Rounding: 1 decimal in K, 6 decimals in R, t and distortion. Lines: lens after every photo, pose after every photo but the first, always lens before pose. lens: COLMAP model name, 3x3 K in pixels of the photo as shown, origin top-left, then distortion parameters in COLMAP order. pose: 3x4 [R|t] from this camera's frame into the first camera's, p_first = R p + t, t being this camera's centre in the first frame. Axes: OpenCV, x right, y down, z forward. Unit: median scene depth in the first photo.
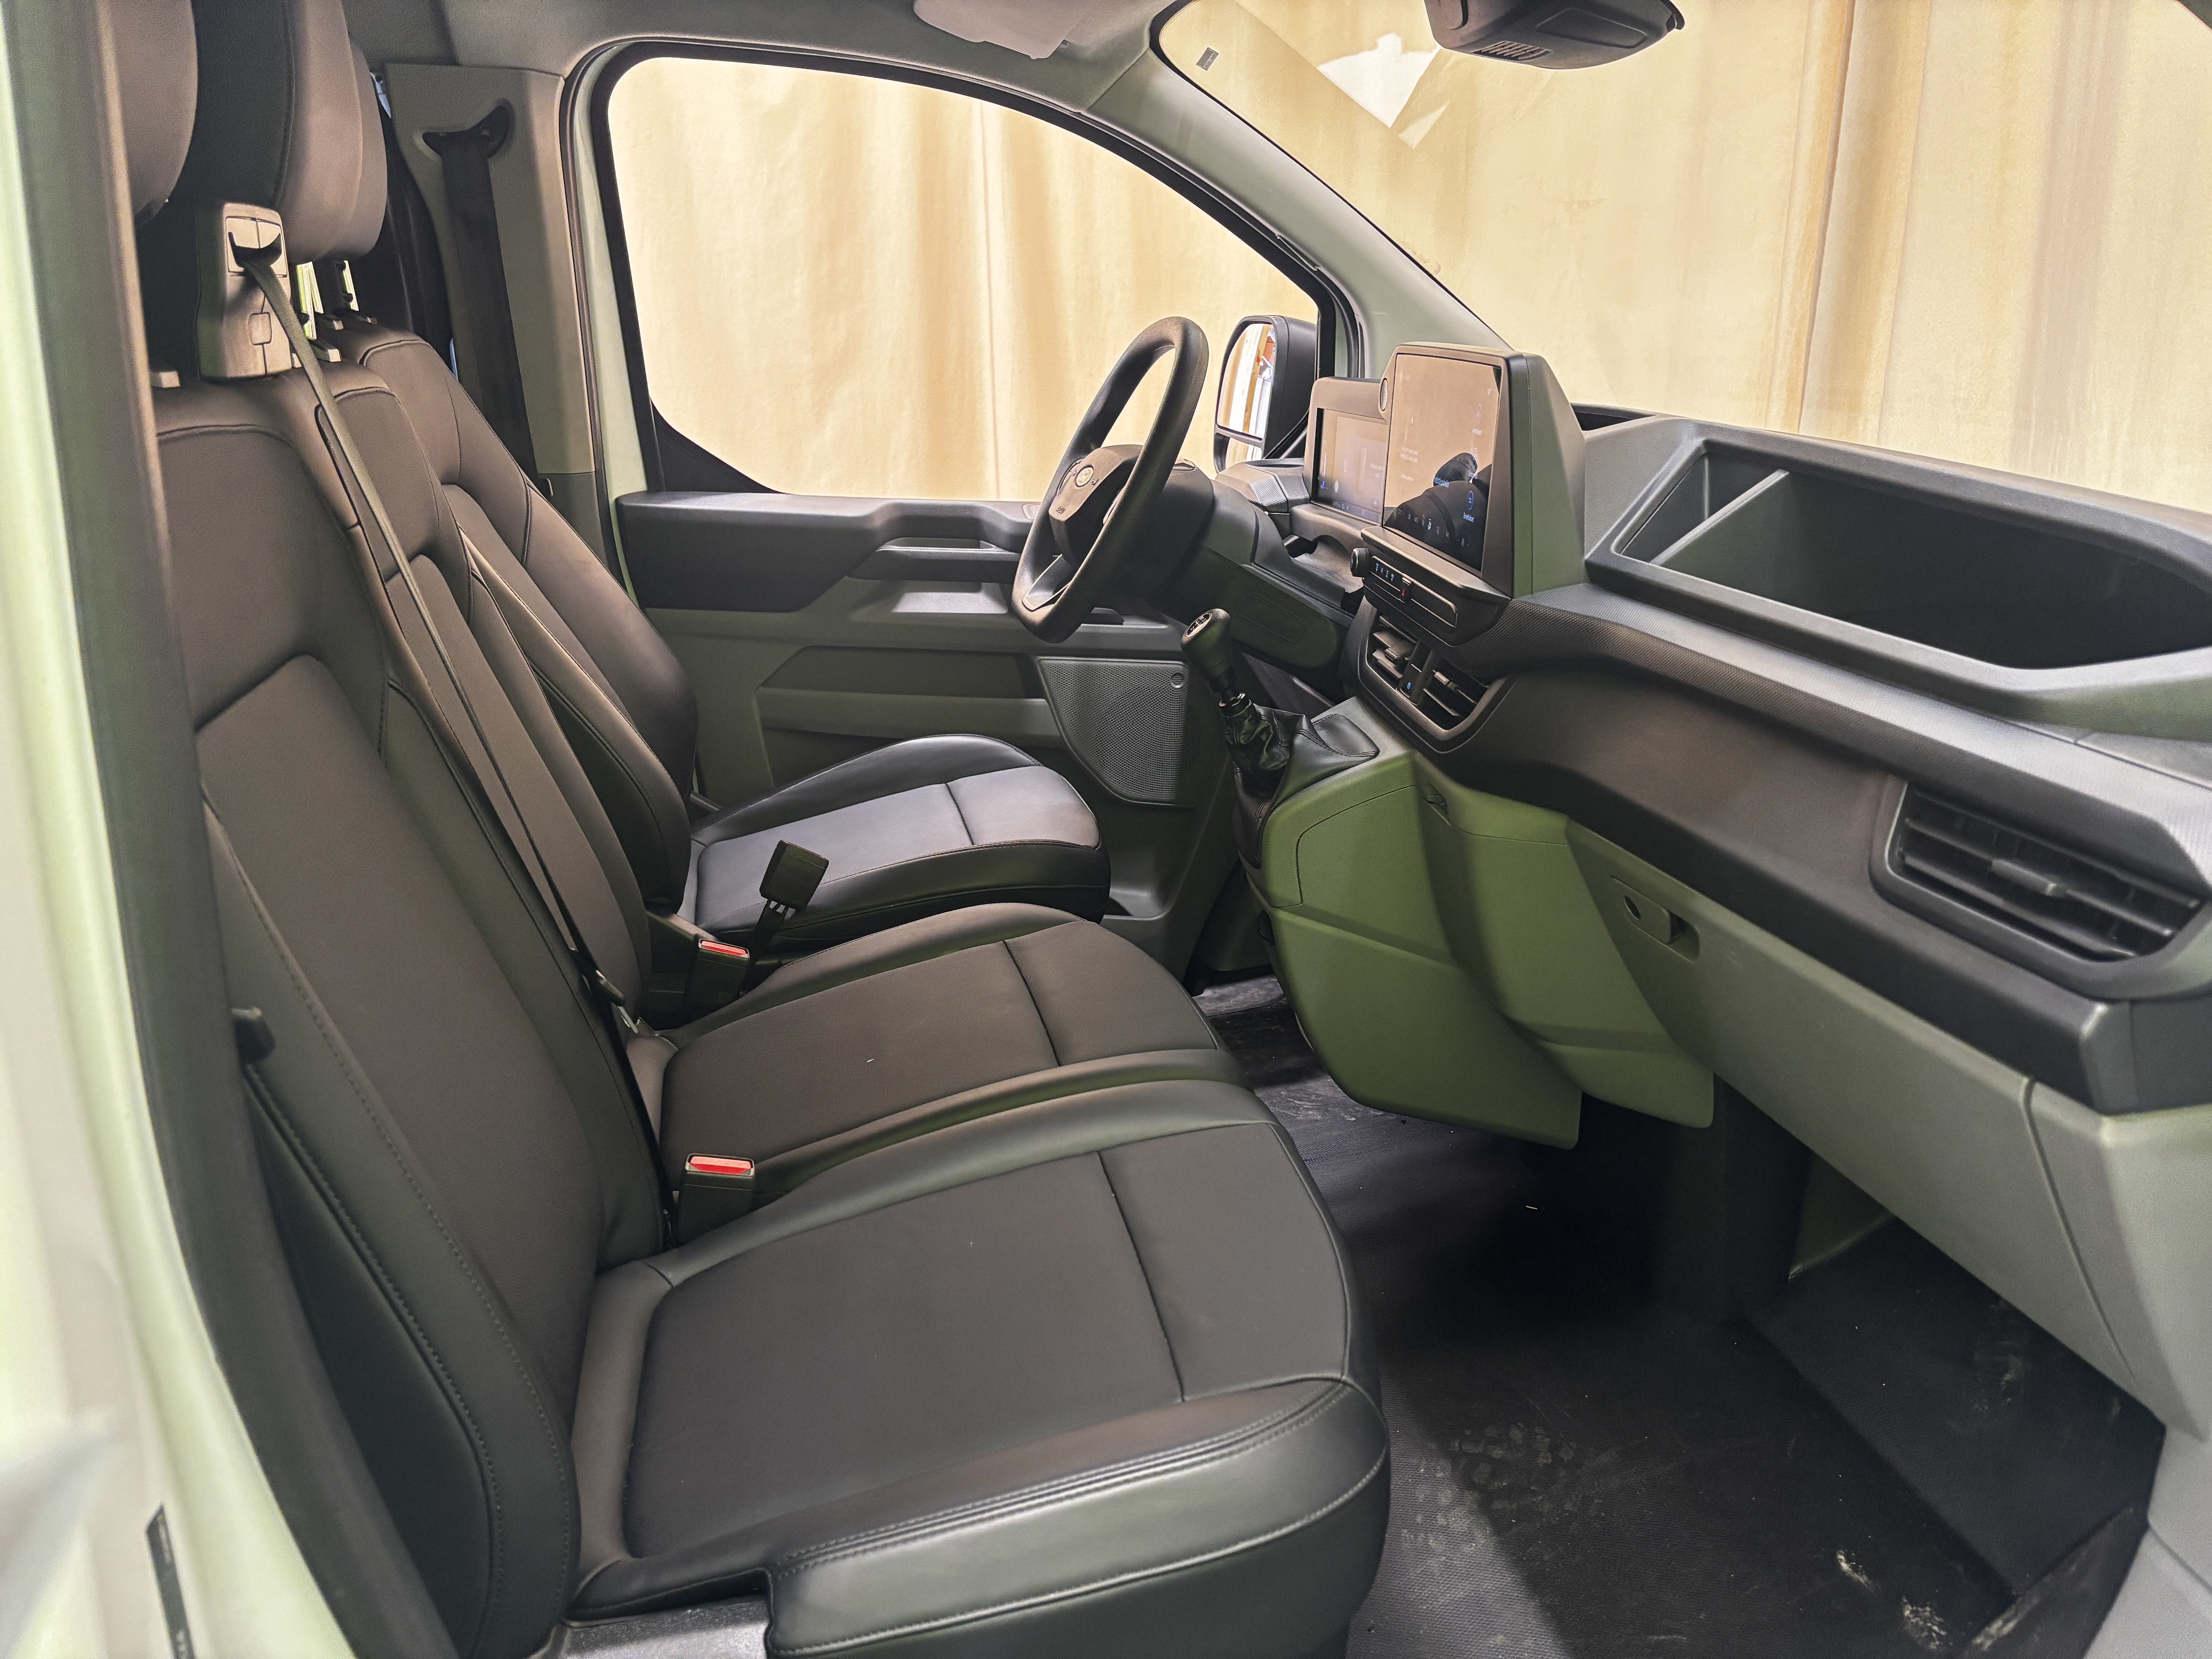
lens RADIAL K [[1664.4, 0, 1106.9], [0, 1664.4, 830.0], [0, 0, 1]] dist [0.053586, -0.034296]
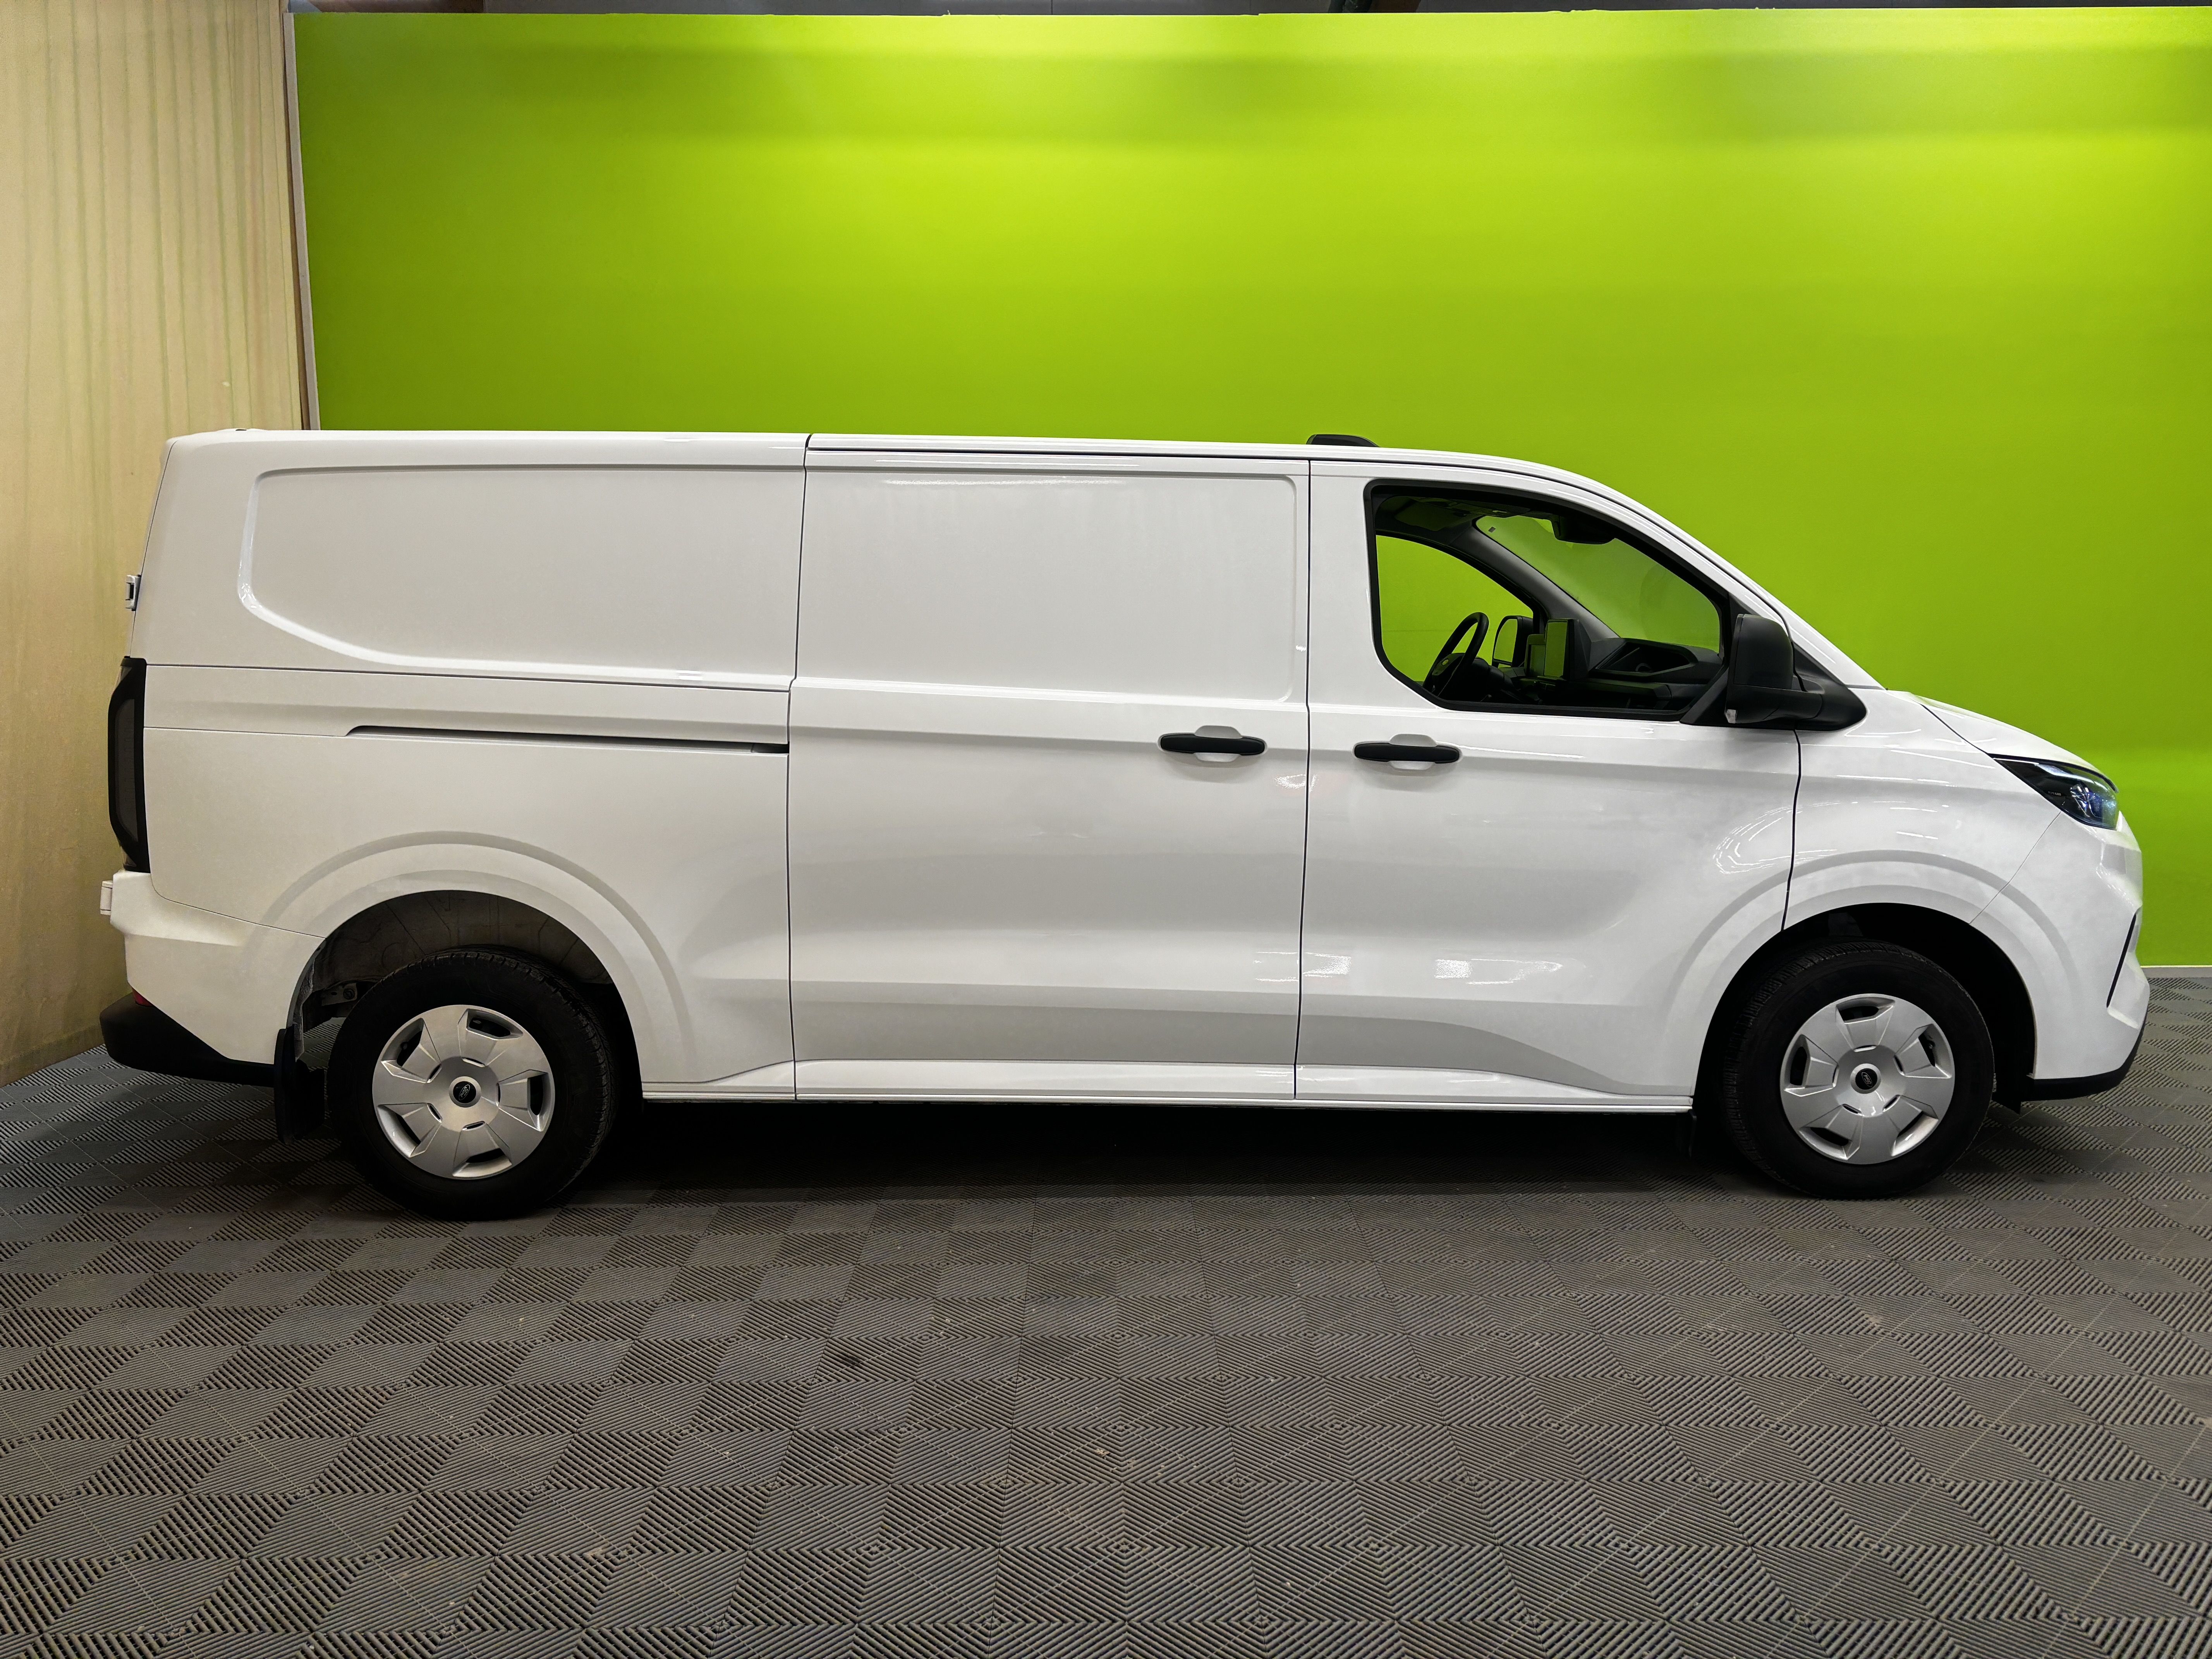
lens RADIAL K [[1664.4, 0, 1090.9], [0, 1664.4, 829.3], [0, 0, 1]] dist [0.053586, -0.034296]
pose [[0.984523, 0.037427, -0.171212, -0.106311], [-0.068958, 0.980856, -0.182114, 0.614206], [0.161118, 0.191102, 0.968257, -1.769121]]
